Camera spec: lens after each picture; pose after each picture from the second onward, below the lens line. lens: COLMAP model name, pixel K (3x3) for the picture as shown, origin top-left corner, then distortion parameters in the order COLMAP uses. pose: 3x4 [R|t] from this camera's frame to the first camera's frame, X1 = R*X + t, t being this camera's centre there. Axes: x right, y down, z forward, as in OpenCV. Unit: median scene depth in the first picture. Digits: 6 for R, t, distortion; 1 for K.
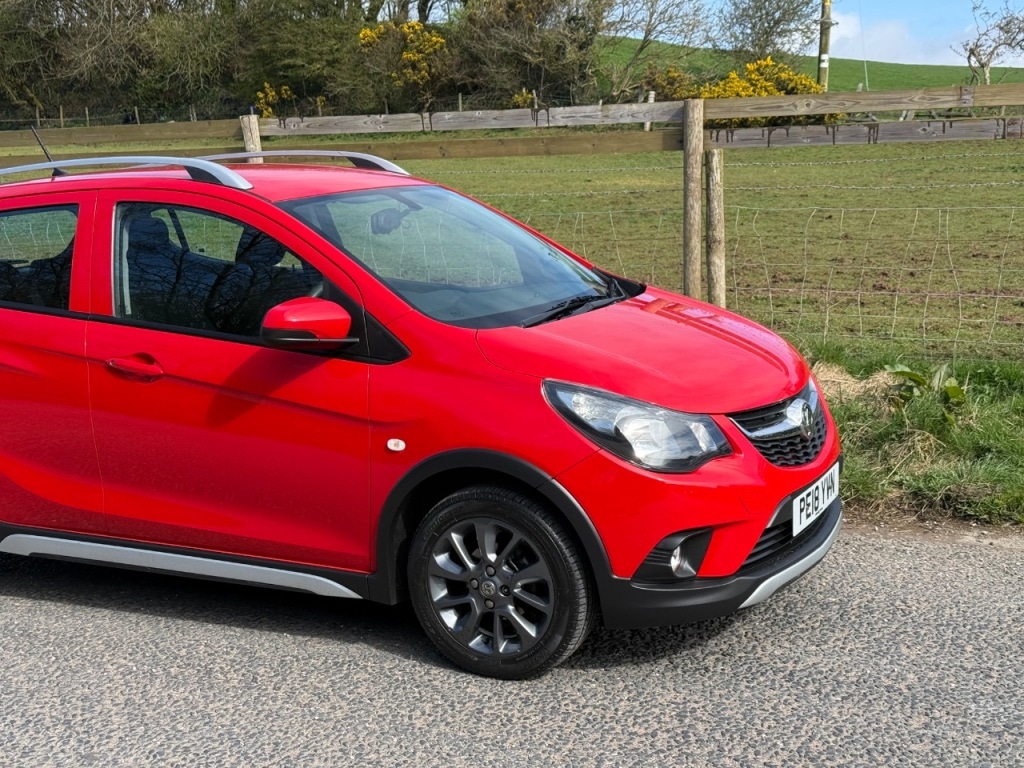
lens RADIAL K [[1416.6, 0, 517.5], [0, 1416.6, 390.4], [0, 0, 1]] dist [0.103890, 0.000000]
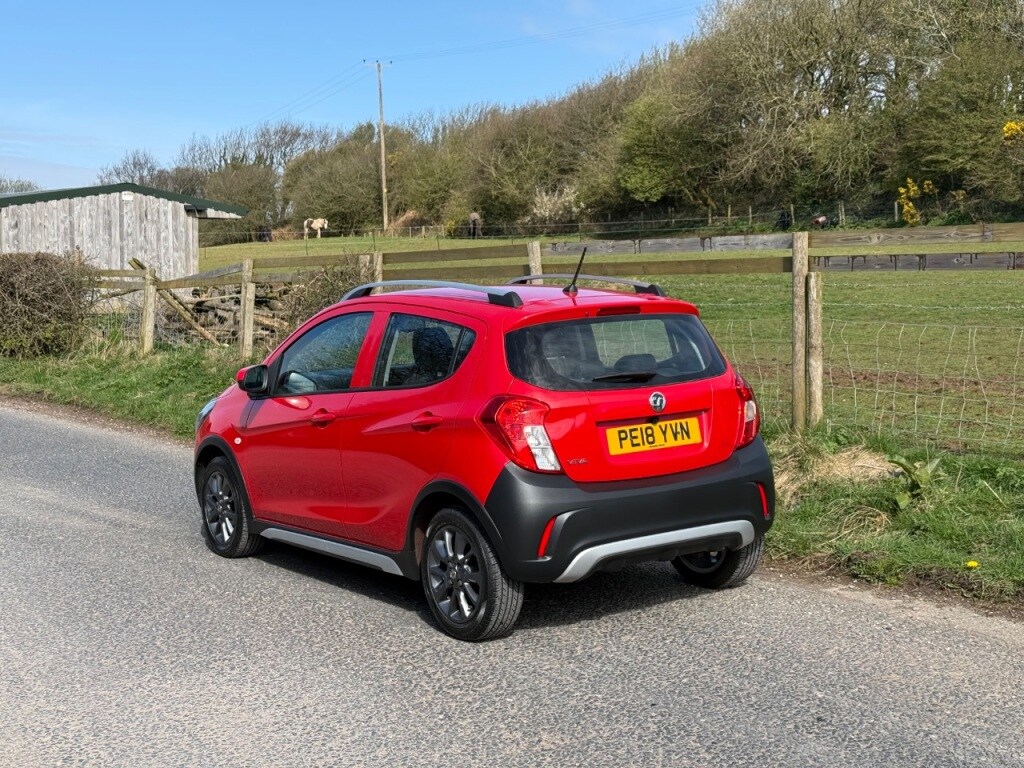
lens RADIAL K [[1416.6, 0, 512.7], [0, 1416.6, 386.1], [0, 0, 1]] dist [0.103890, 0.000000]
pose [[0.878702, 0.048755, -0.474875, 0.517353], [-0.078765, 0.995944, -0.043494, 0.001798], [0.470828, 0.075622, 0.878978, -0.198109]]
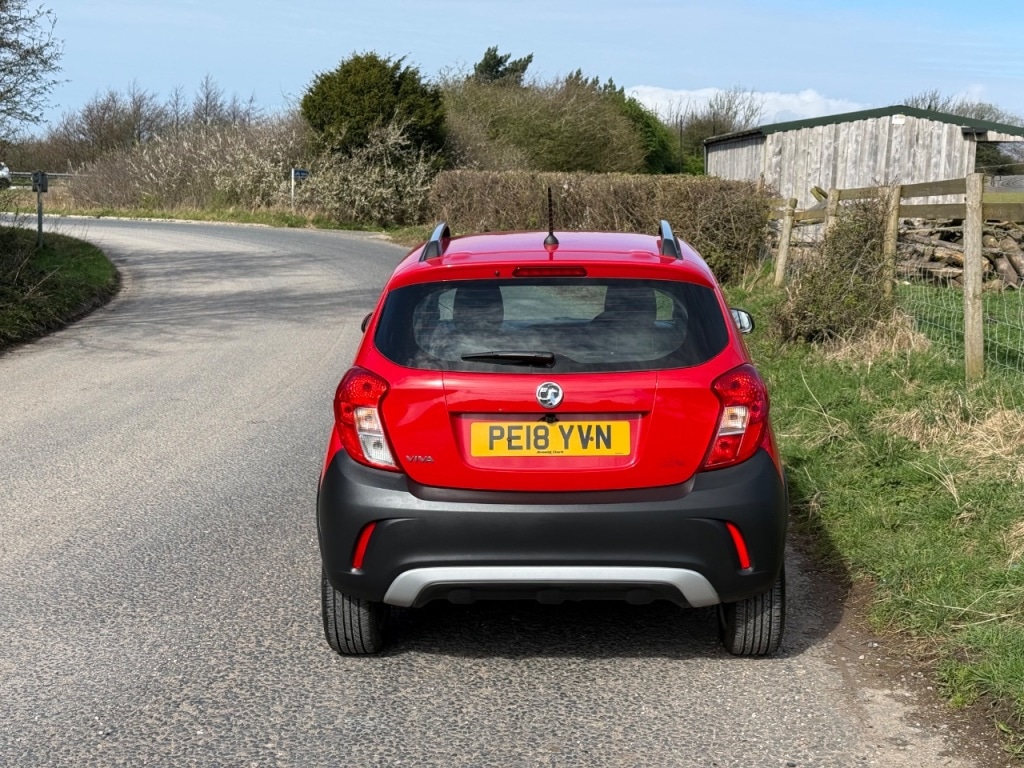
lens RADIAL K [[1416.6, 0, 517.6], [0, 1416.6, 389.6], [0, 0, 1]] dist [0.103890, 0.000000]
pose [[0.406968, 0.148252, -0.901331, 0.774928], [-0.158485, 0.983236, 0.090165, -0.094714], [0.899588, 0.106153, 0.423641, 0.327242]]
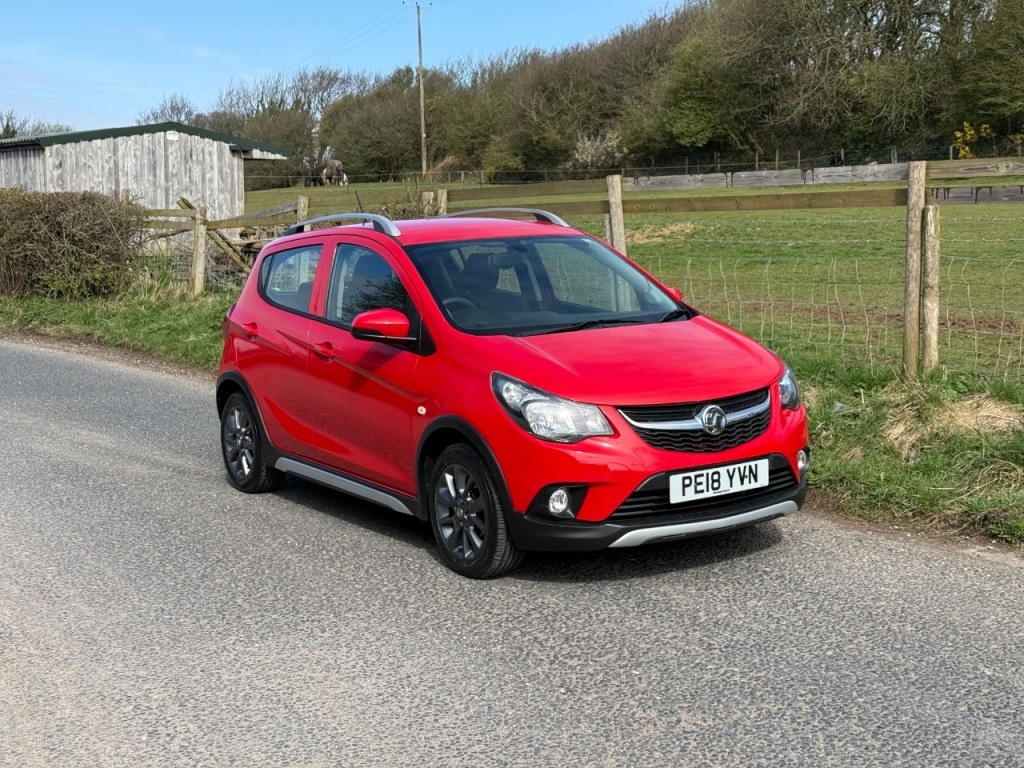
lens RADIAL K [[1416.6, 0, 514.1], [0, 1416.6, 388.6], [0, 0, 1]] dist [0.103890, 0.000000]
pose [[0.866957, 0.072854, -0.493029, 0.438107], [-0.085885, 0.996298, -0.003801, 0.007933], [0.490927, 0.045639, 0.870004, -0.146007]]
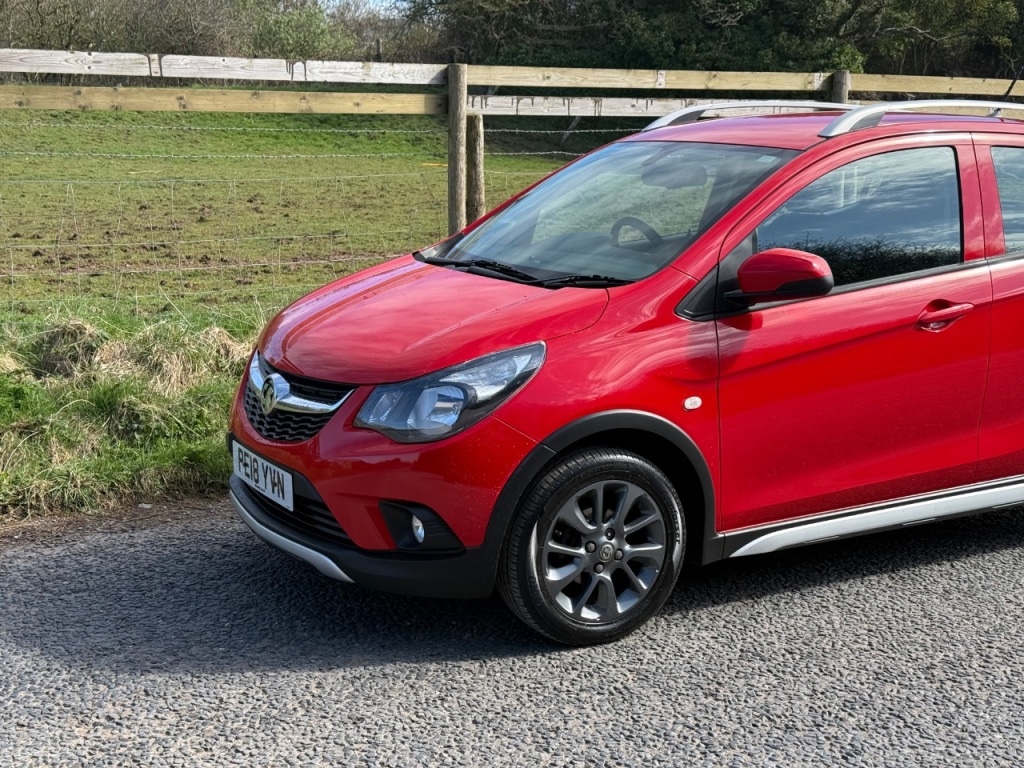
lens RADIAL K [[1416.6, 0, 509.4], [0, 1416.6, 390.9], [0, 0, 1]] dist [0.103890, 0.000000]
pose [[0.582772, -0.118364, 0.803969, -0.723085], [0.109638, 0.991742, 0.066536, -0.039214], [-0.805205, 0.049370, 0.590937, 0.401802]]
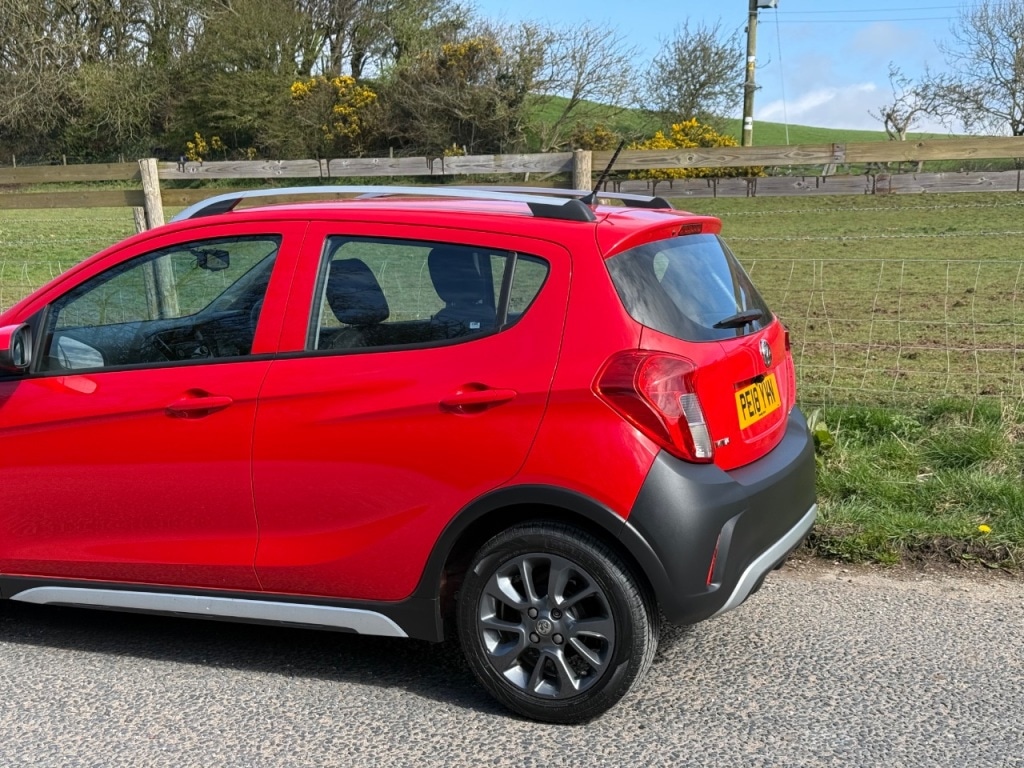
lens RADIAL K [[1416.6, 0, 517.7], [0, 1416.6, 383.8], [0, 0, 1]] dist [0.103890, 0.000000]
pose [[0.998890, 0.010049, 0.046029, 0.033046], [-0.008070, 0.999044, -0.042965, 0.008601], [-0.046417, 0.042546, 0.998016, -0.015426]]
